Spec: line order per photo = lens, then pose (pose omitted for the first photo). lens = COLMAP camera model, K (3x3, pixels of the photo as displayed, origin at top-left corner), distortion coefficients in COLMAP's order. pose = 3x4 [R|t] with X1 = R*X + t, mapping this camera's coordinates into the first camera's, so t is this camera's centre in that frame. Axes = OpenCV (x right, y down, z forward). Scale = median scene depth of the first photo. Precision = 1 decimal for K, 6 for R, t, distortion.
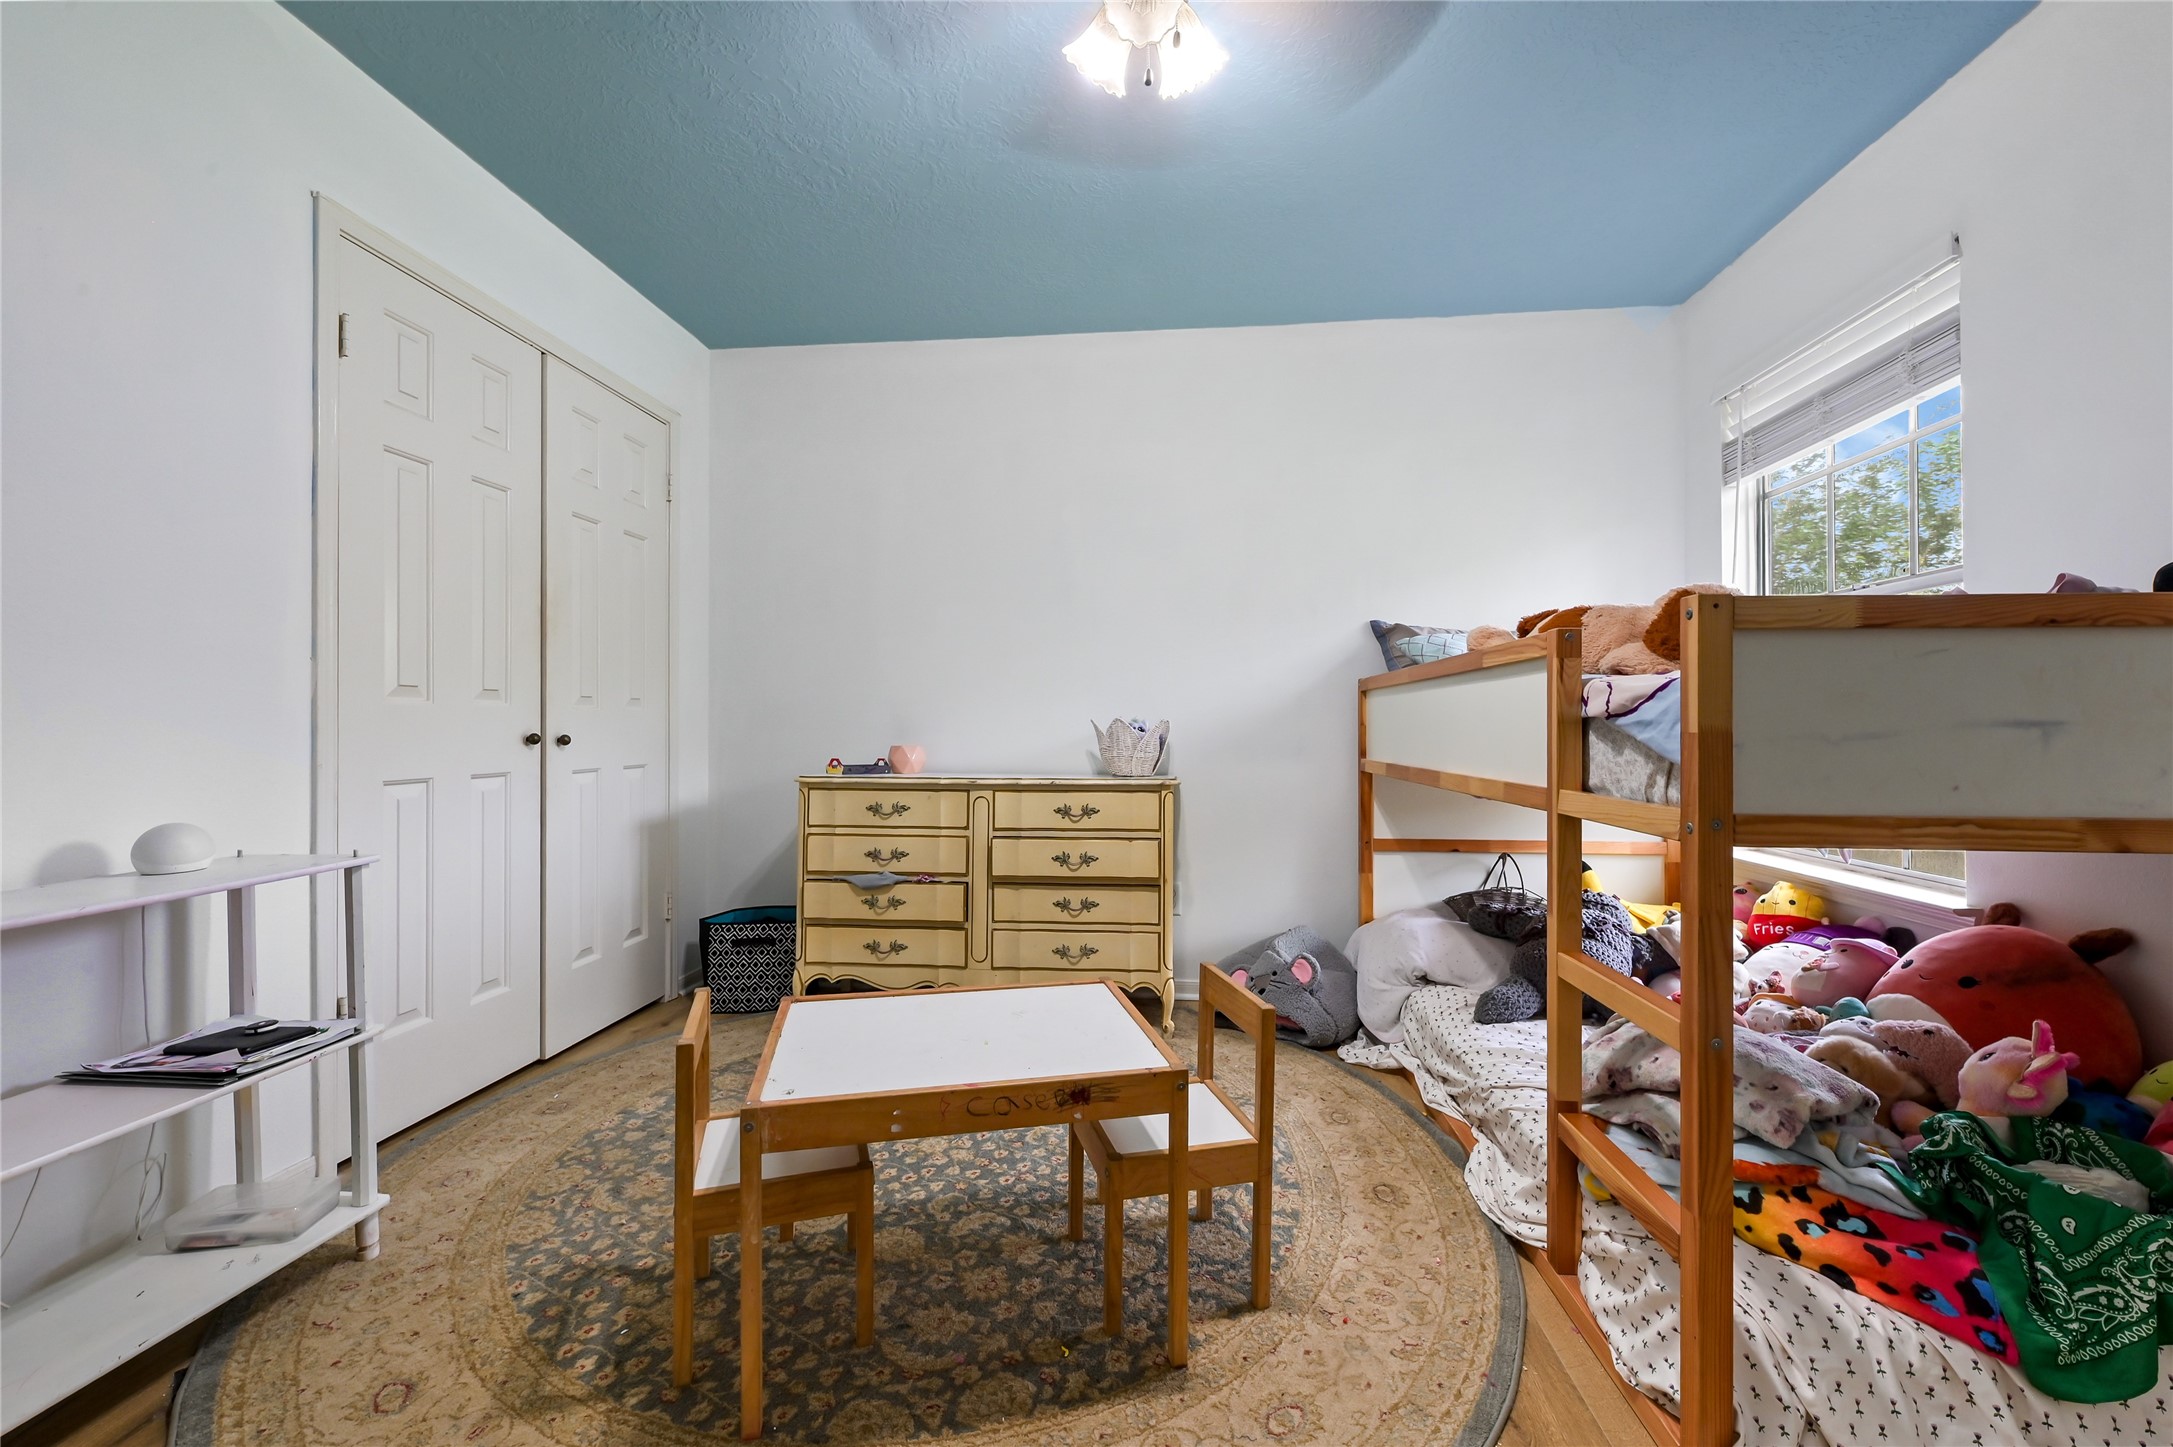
lens RADIAL K [[878.4, 0, 1088.6], [0, 878.4, 727.2], [0, 0, 1]] dist [-0.000783, -0.000019]
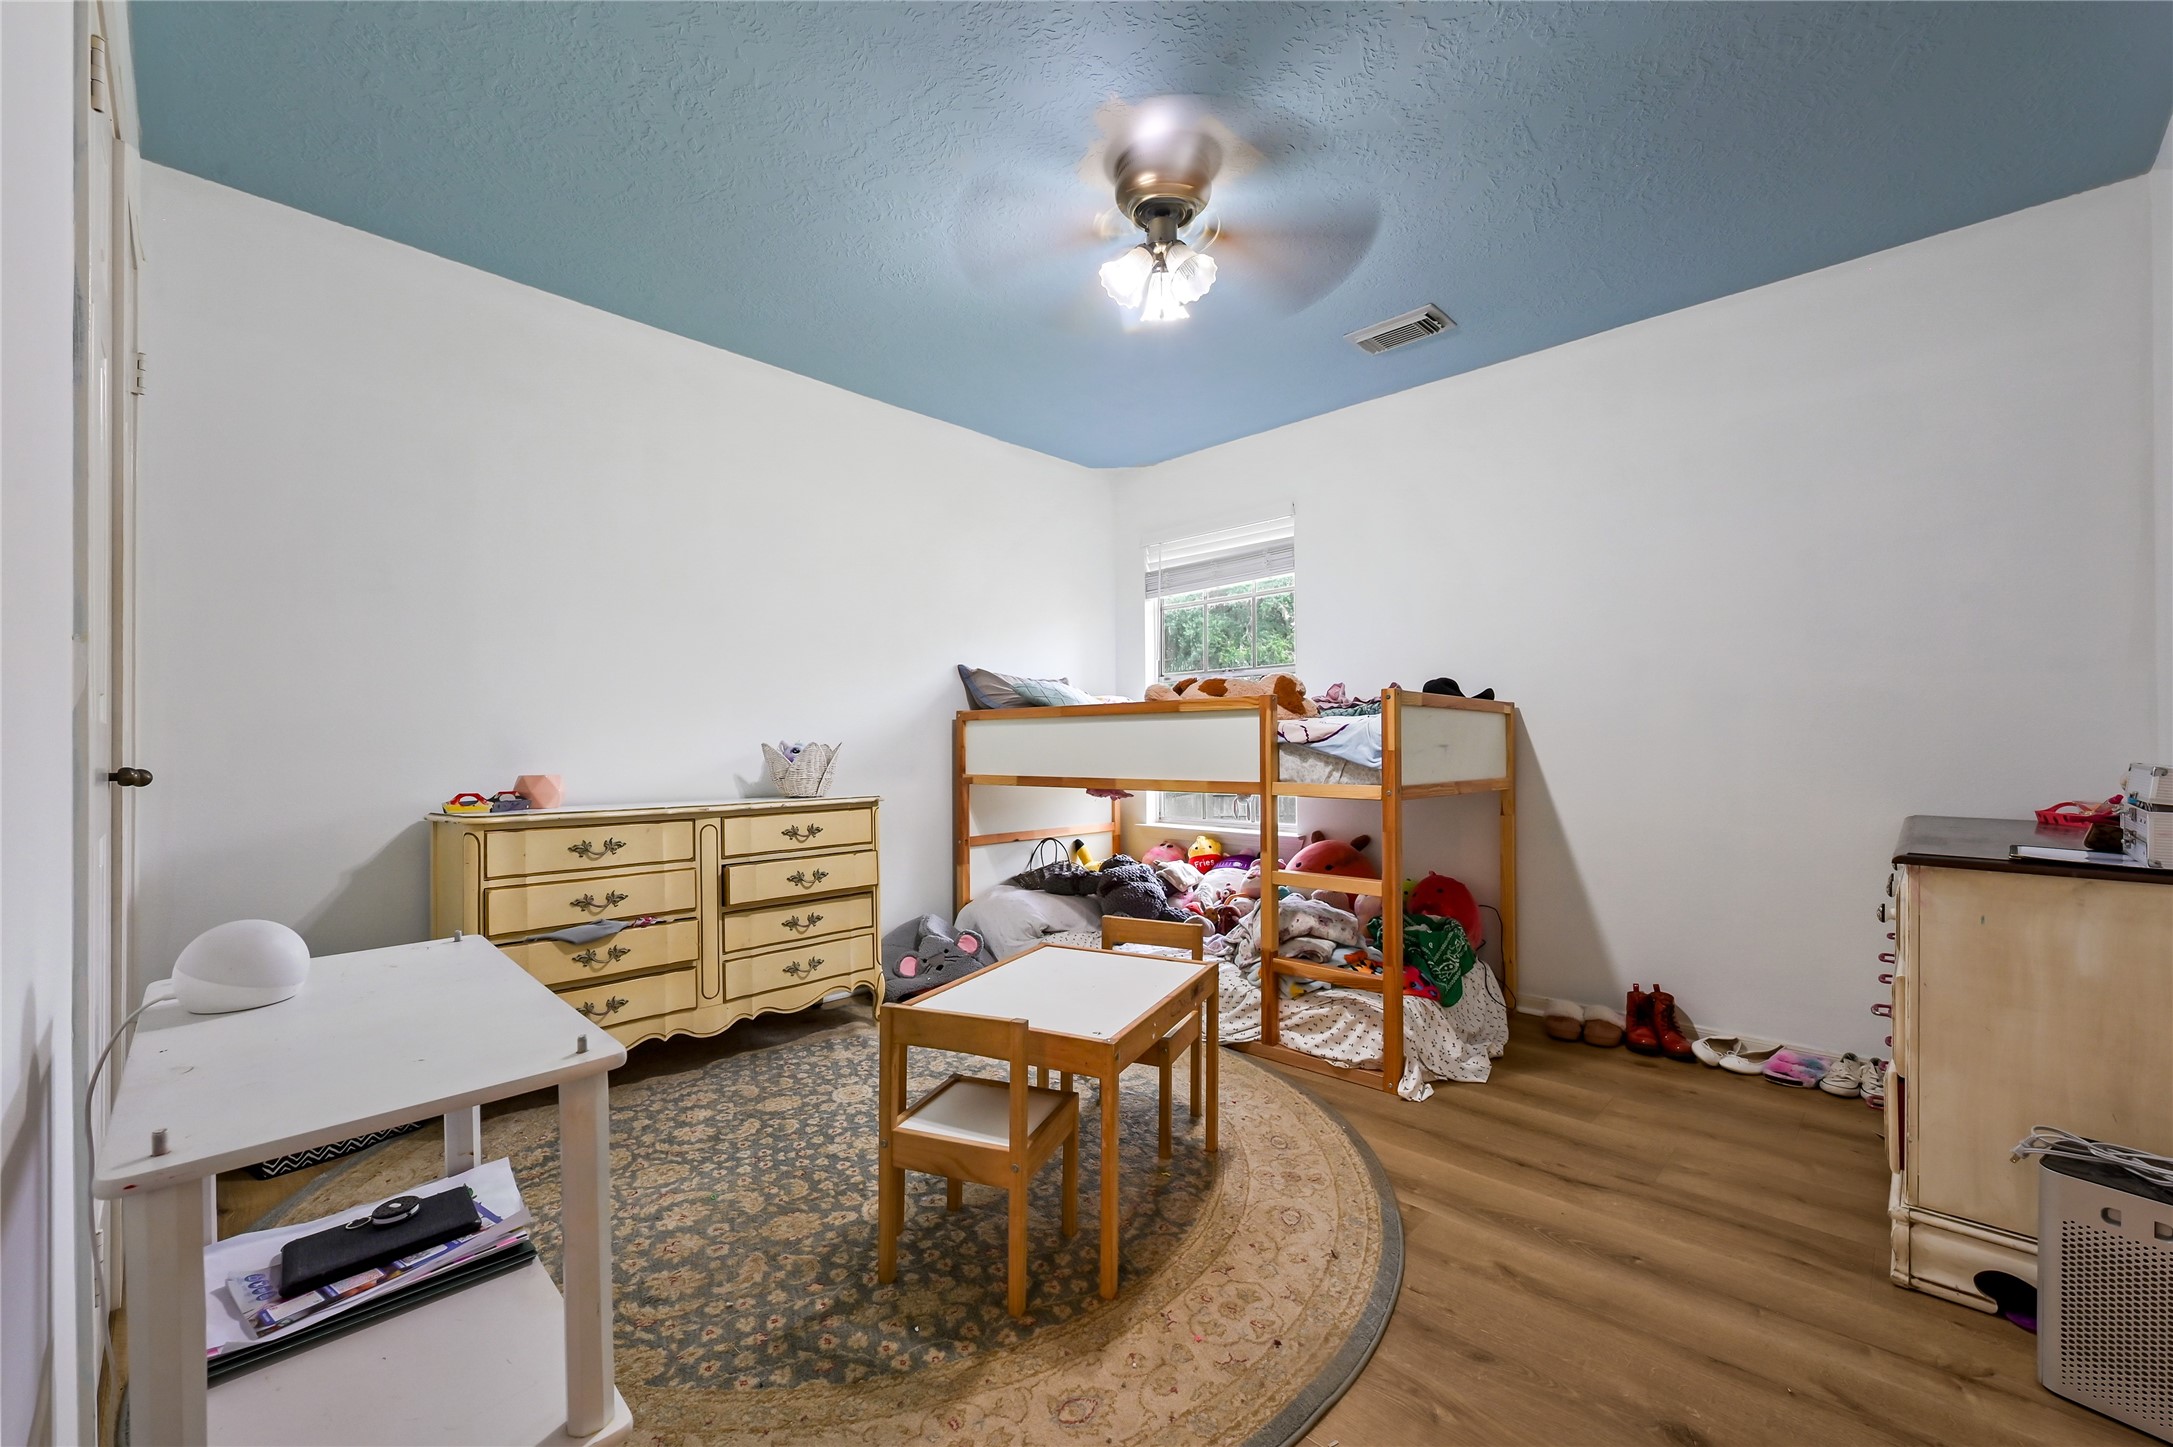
lens RADIAL K [[863.8, 0, 1082.8], [0, 863.8, 750.9], [0, 0, 1]] dist [-0.001908, -0.000089]
pose [[0.623544, -0.007826, 0.781749, -0.605028], [0.006959, 0.999966, 0.004459, -0.002321], [-0.781757, 0.002660, 0.623577, 0.100711]]
